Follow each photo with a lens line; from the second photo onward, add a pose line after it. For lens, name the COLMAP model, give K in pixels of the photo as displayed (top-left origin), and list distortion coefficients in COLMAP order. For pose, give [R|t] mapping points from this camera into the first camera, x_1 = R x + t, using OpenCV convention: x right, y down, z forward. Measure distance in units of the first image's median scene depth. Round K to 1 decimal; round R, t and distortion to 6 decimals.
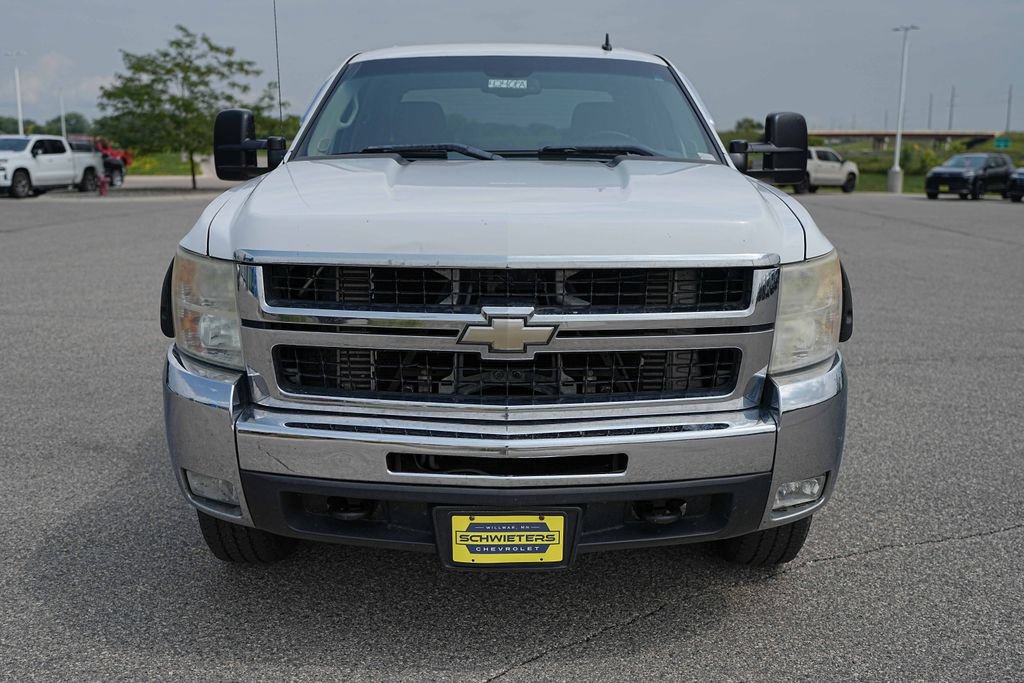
lens RADIAL K [[998.4, 0, 511.4], [0, 998.4, 342.9], [0, 0, 1]] dist [-0.000705, 0.000000]
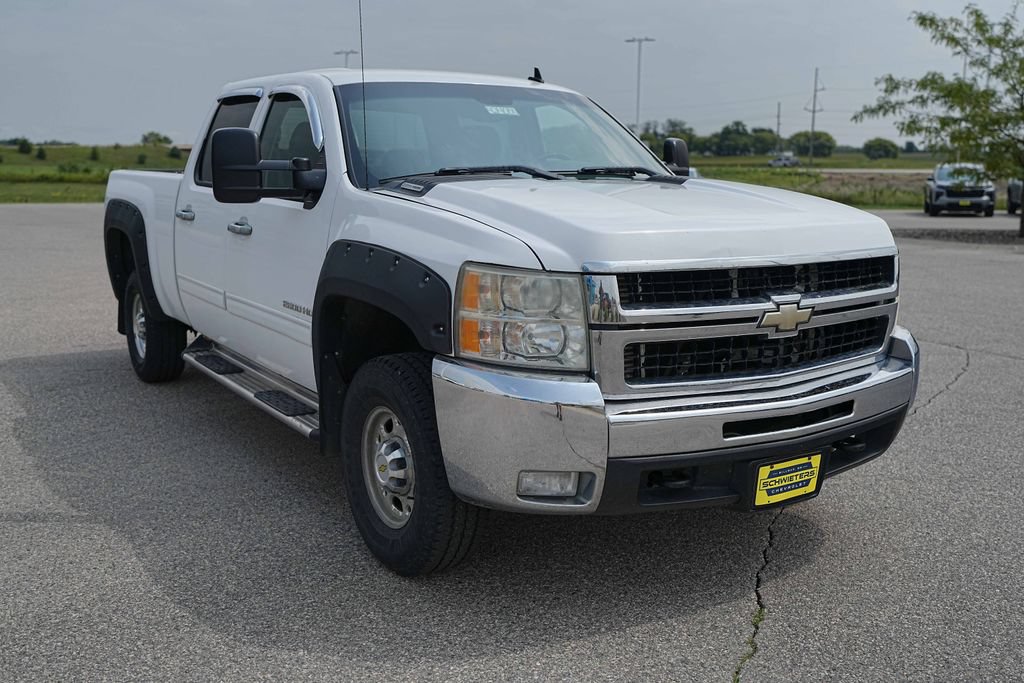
lens RADIAL K [[998.4, 0, 518.2], [0, 998.4, 344.6], [0, 0, 1]] dist [-0.000705, 0.000000]
pose [[0.852836, -0.094984, 0.513467, -0.926556], [0.102270, 0.994656, 0.014133, -0.025545], [-0.512066, 0.040459, 0.857993, 0.087755]]
